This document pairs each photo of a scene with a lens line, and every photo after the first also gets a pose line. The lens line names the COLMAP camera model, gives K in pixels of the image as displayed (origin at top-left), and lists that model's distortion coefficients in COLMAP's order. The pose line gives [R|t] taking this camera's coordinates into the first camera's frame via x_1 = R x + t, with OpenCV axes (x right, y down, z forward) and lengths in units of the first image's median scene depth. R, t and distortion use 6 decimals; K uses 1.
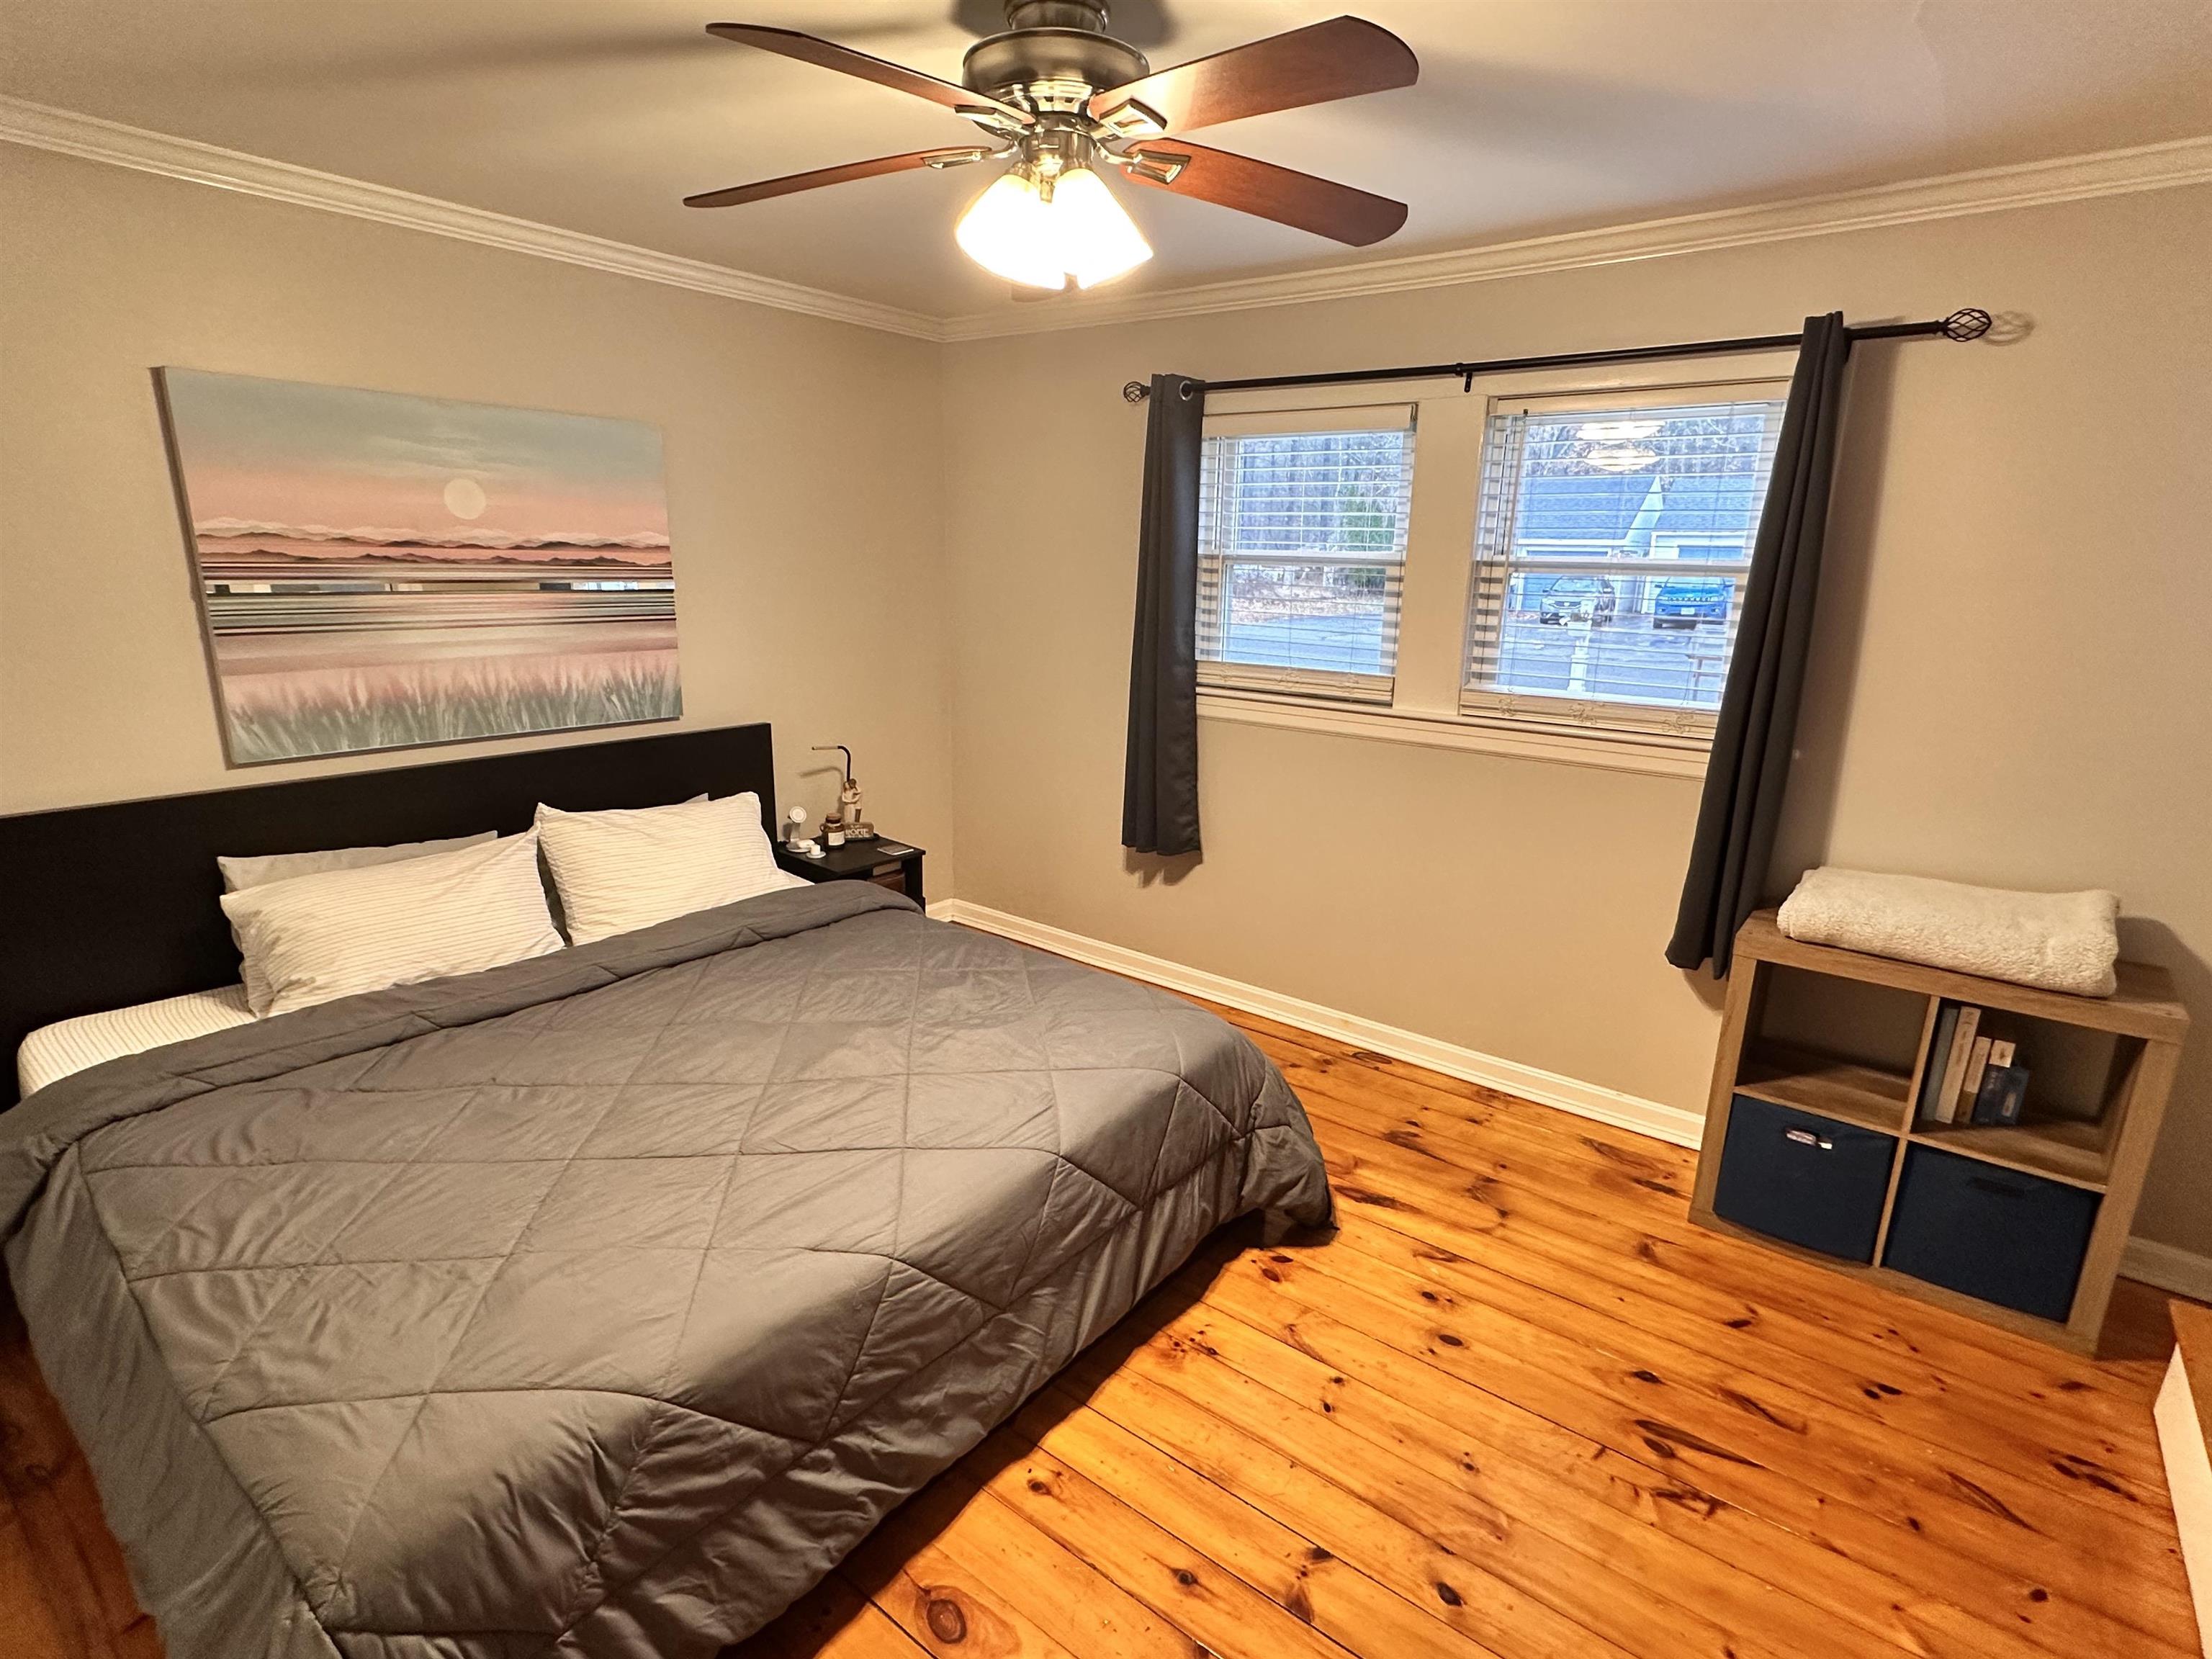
lens RADIAL K [[1098.6, 0, 1111.8], [0, 1098.6, 829.5], [0, 0, 1]] dist [0.011490, 0.000268]
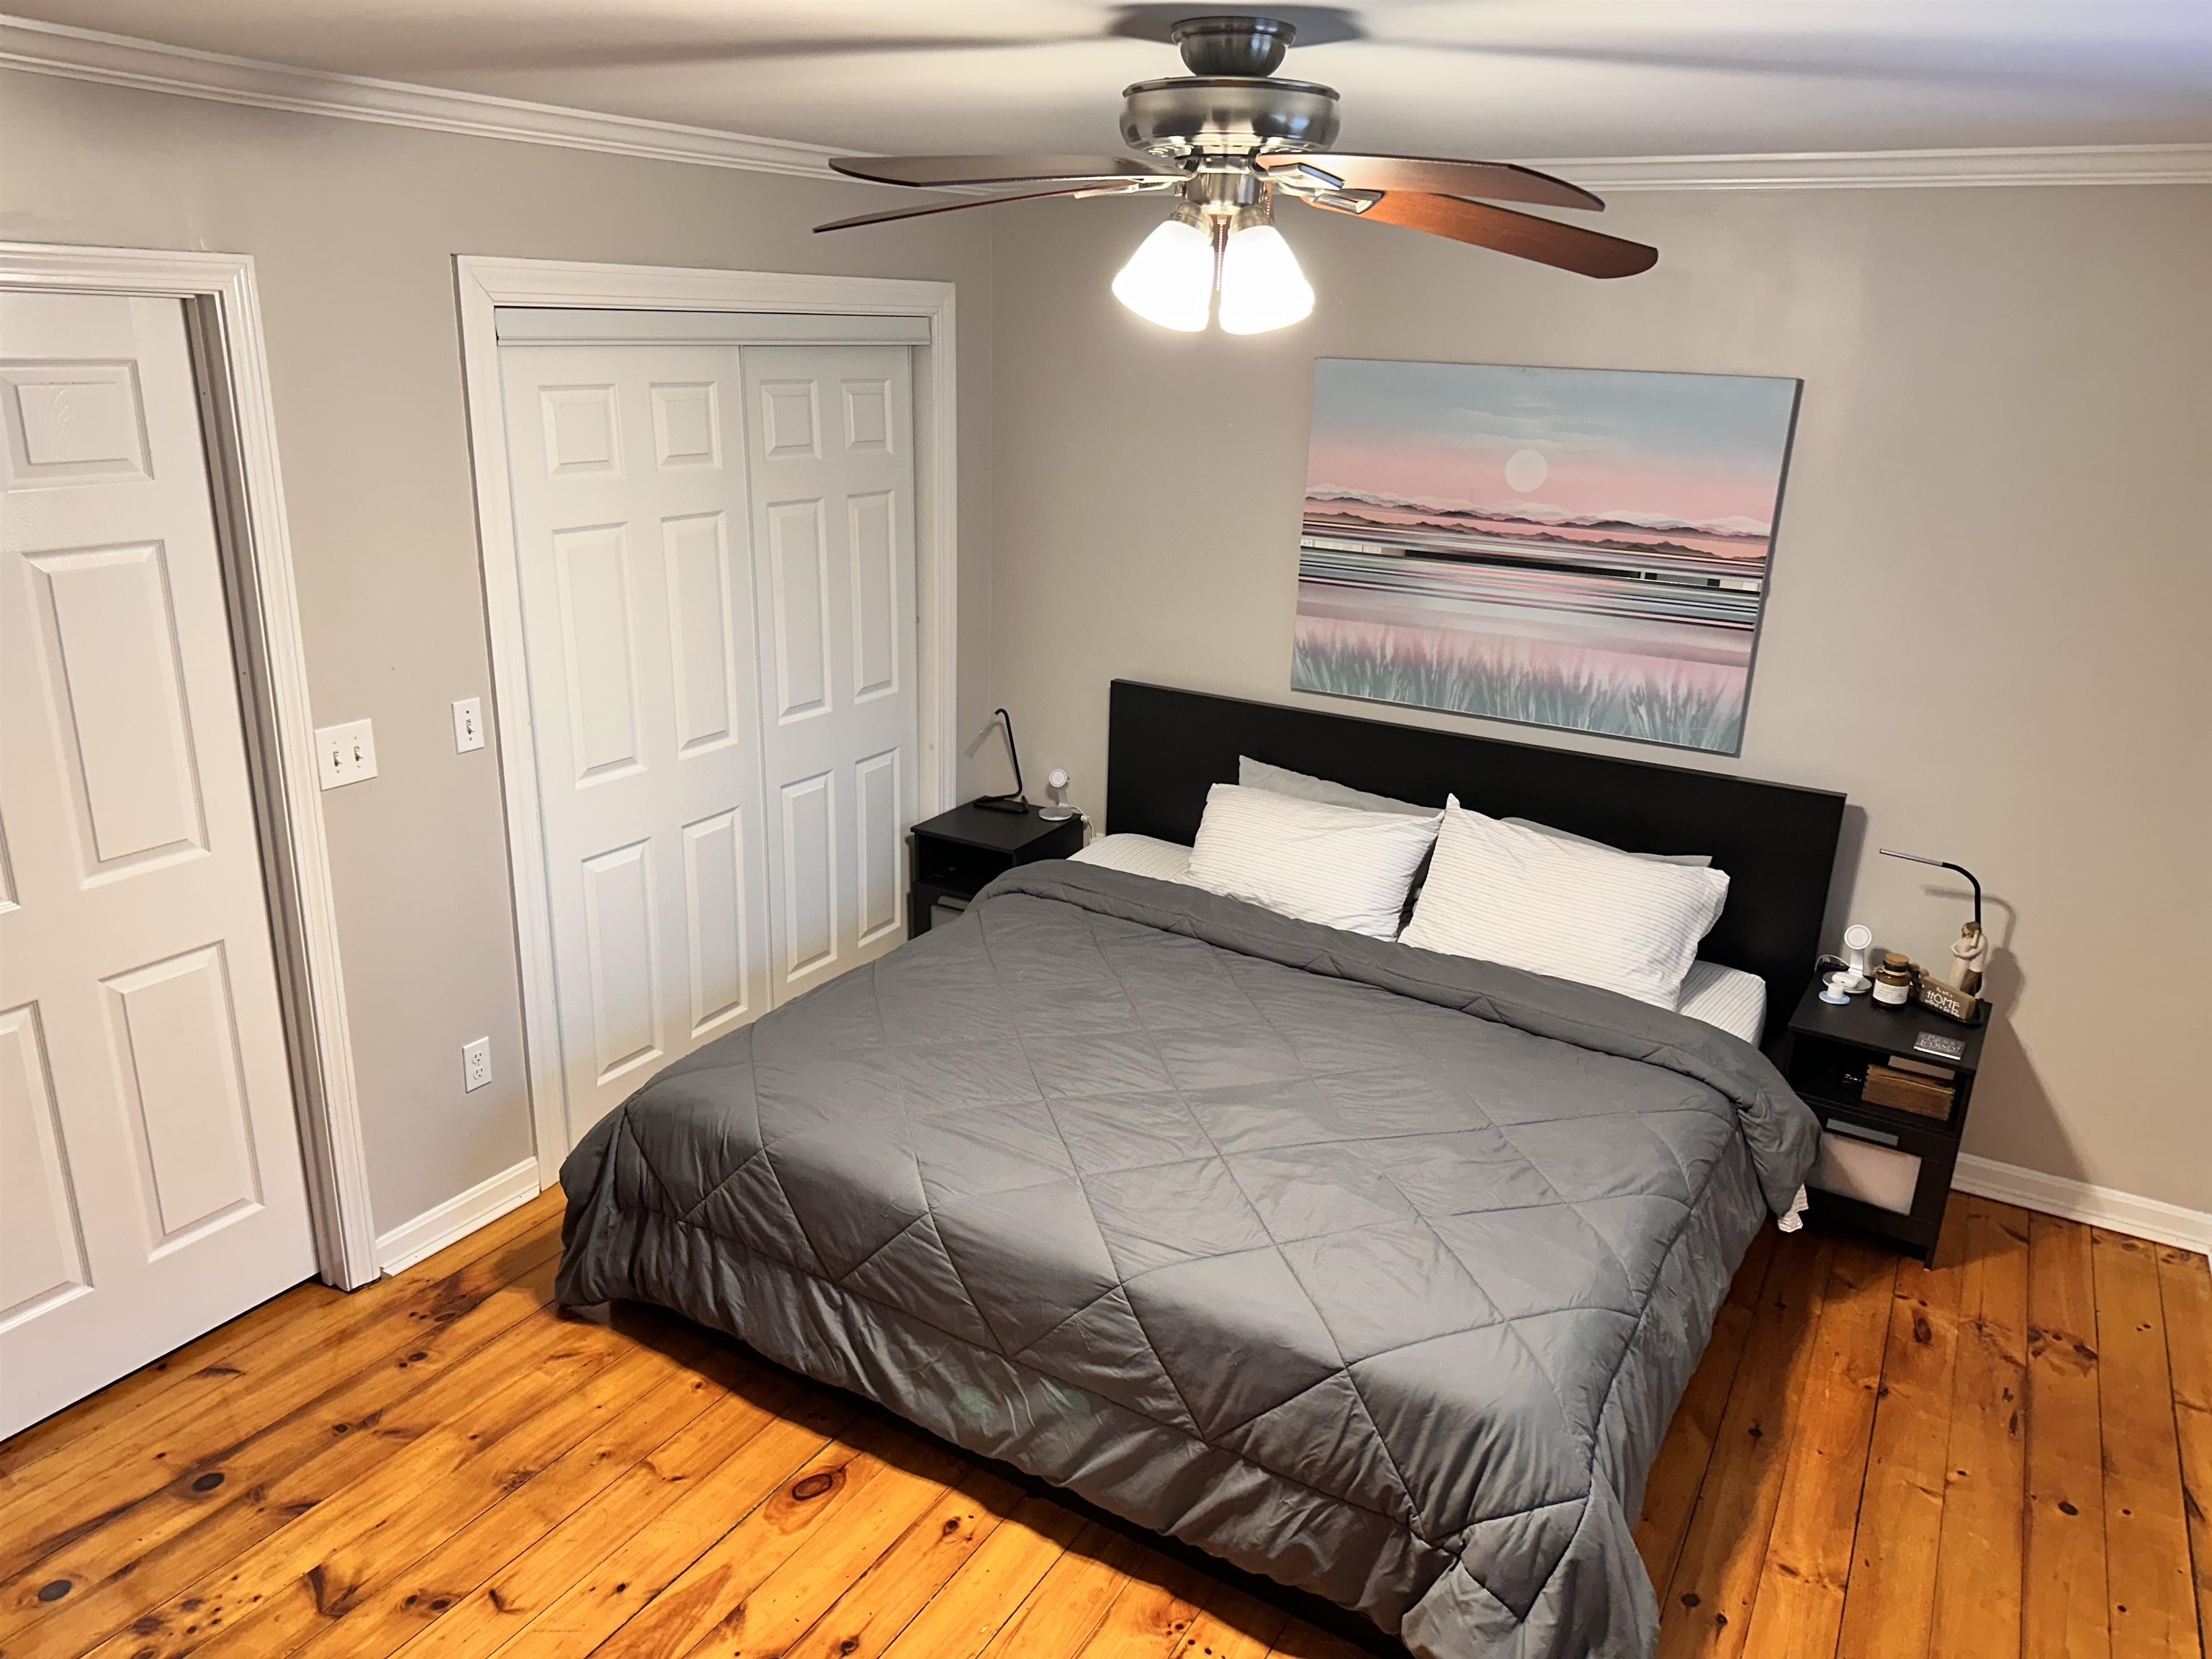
lens RADIAL K [[1540.3, 0, 1110.6], [0, 1540.3, 839.2], [0, 0, 1]] dist [0.034841, -0.045317]
pose [[0.128896, 0.288138, -0.948874, 0.775329], [-0.274630, 0.929803, 0.245041, -0.252623], [0.952872, 0.229004, 0.198979, 0.509528]]
